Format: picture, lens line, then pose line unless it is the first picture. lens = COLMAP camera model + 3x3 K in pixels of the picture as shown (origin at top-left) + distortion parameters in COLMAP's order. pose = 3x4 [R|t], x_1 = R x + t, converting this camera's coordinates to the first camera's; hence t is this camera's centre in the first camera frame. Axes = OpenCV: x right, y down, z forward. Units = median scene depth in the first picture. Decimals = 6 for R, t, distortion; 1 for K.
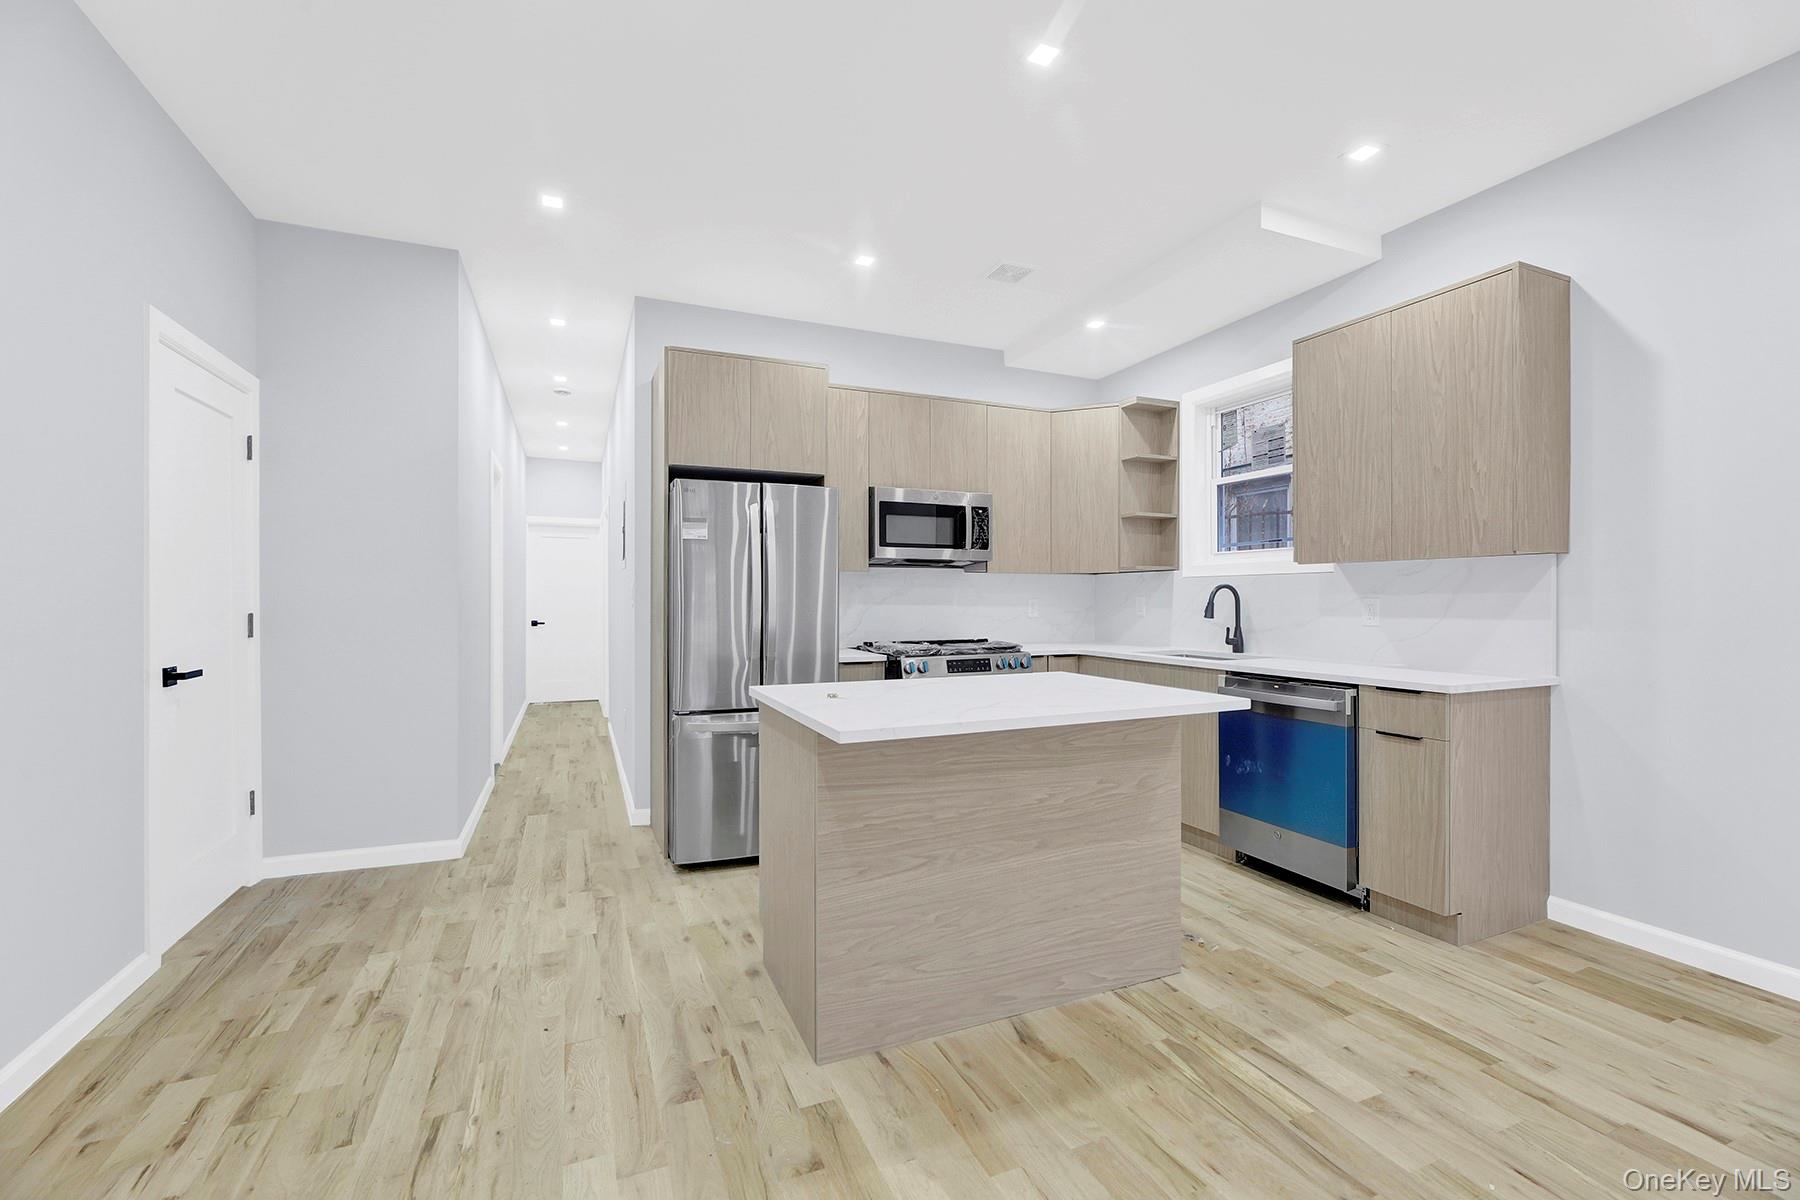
lens RADIAL K [[738.4, 0, 900.0], [0, 738.4, 600.0], [0, 0, 1]] dist [0.014341, -0.010866]
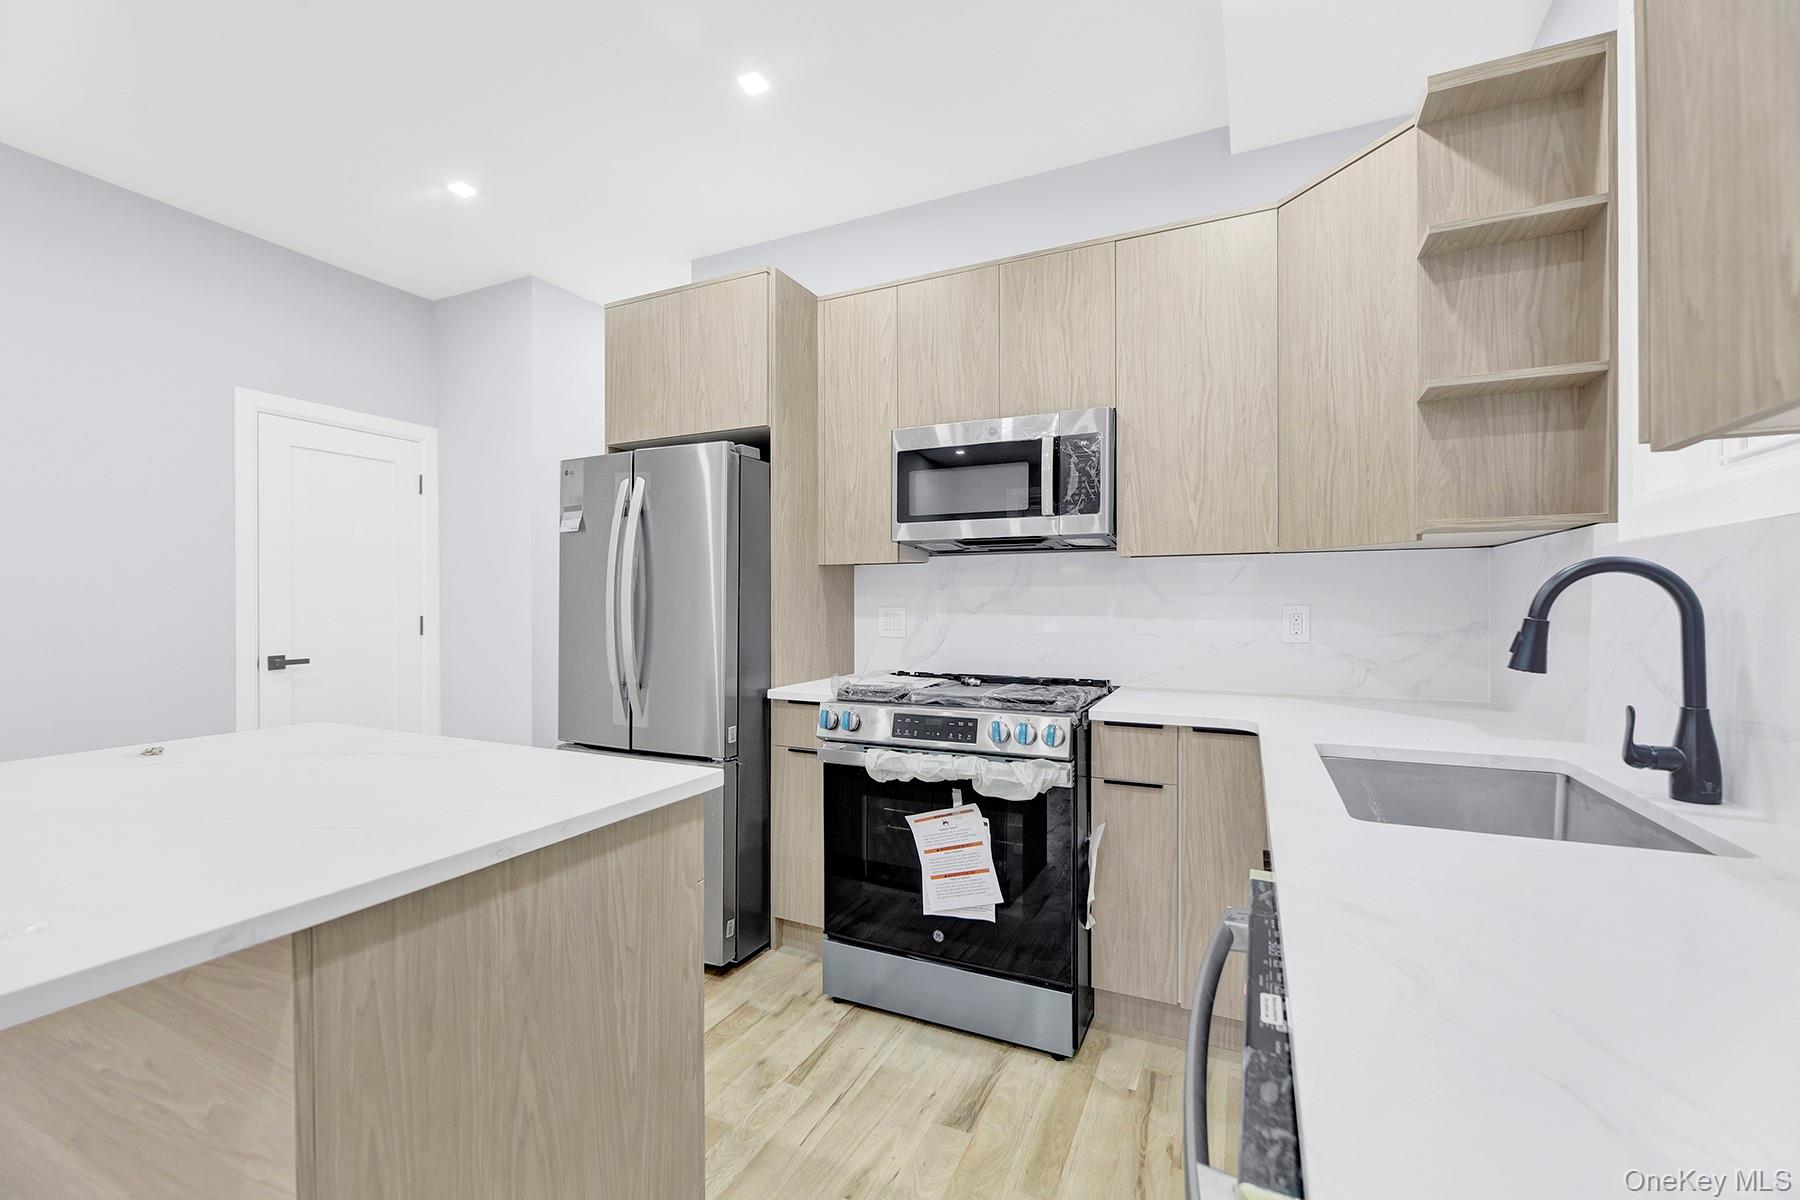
lens RADIAL K [[738.4, 0, 900.0], [0, 738.4, 600.0], [0, 0, 1]] dist [0.014341, -0.010866]
pose [[0.655711, -0.003508, -0.755004, 0.495780], [-0.002163, 0.999976, -0.006524, -0.001786], [0.755009, 0.005911, 0.655688, 0.634740]]
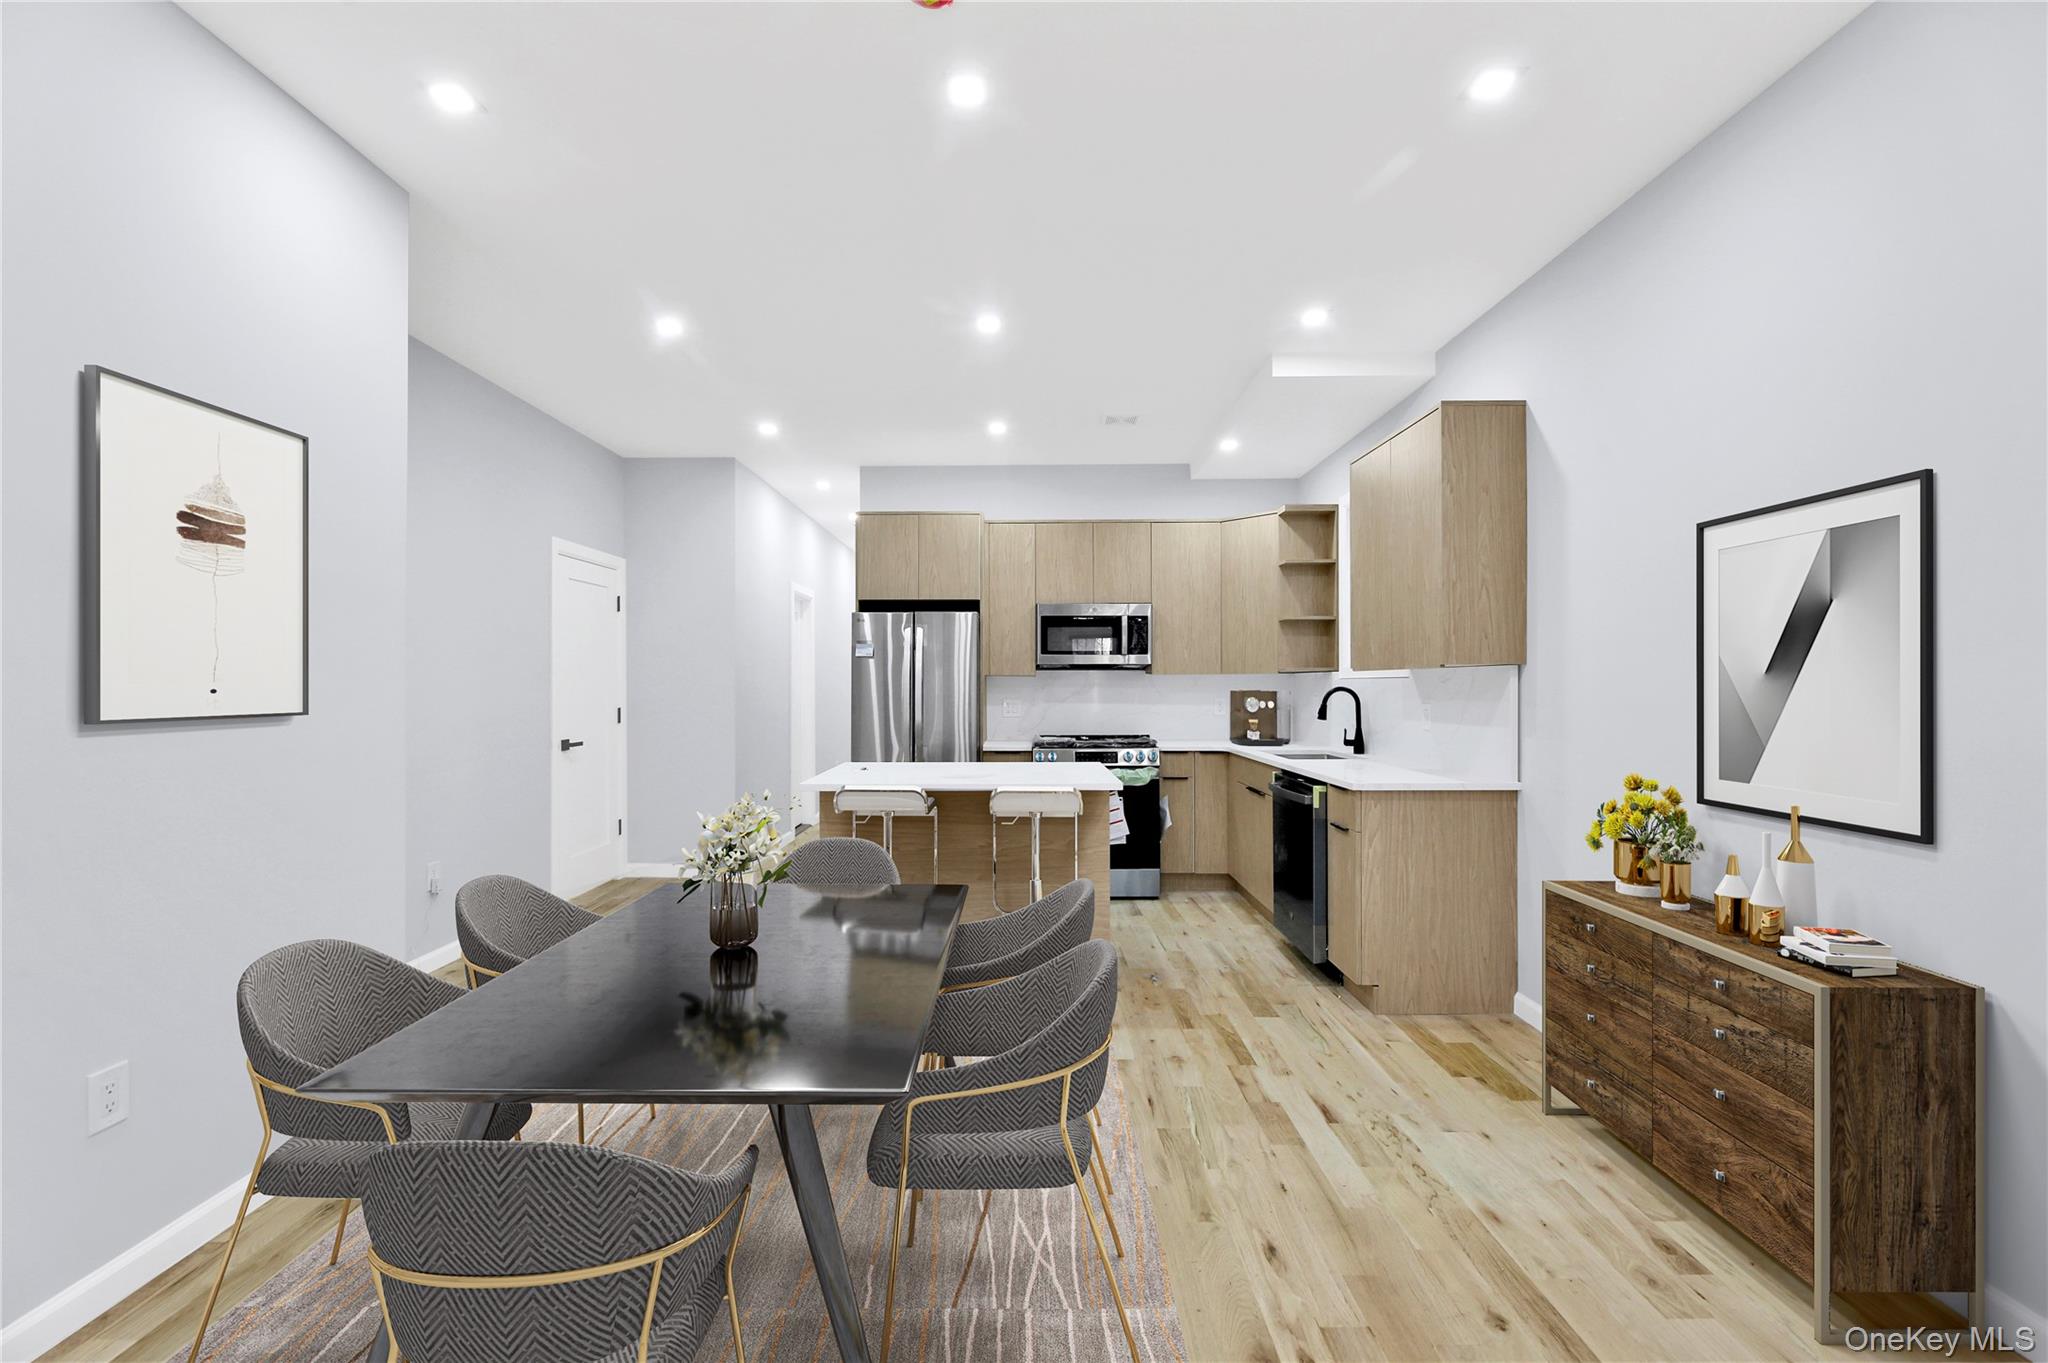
lens RADIAL K [[840.1, 0, 1024.0], [0, 840.1, 681.5], [0, 0, 1]] dist [0.014341, -0.010866]
pose [[0.922497, -0.001061, -0.386002, 0.504701], [-0.001027, 0.999986, -0.005204, -0.023992], [0.386002, 0.005197, 0.922483, -0.268859]]
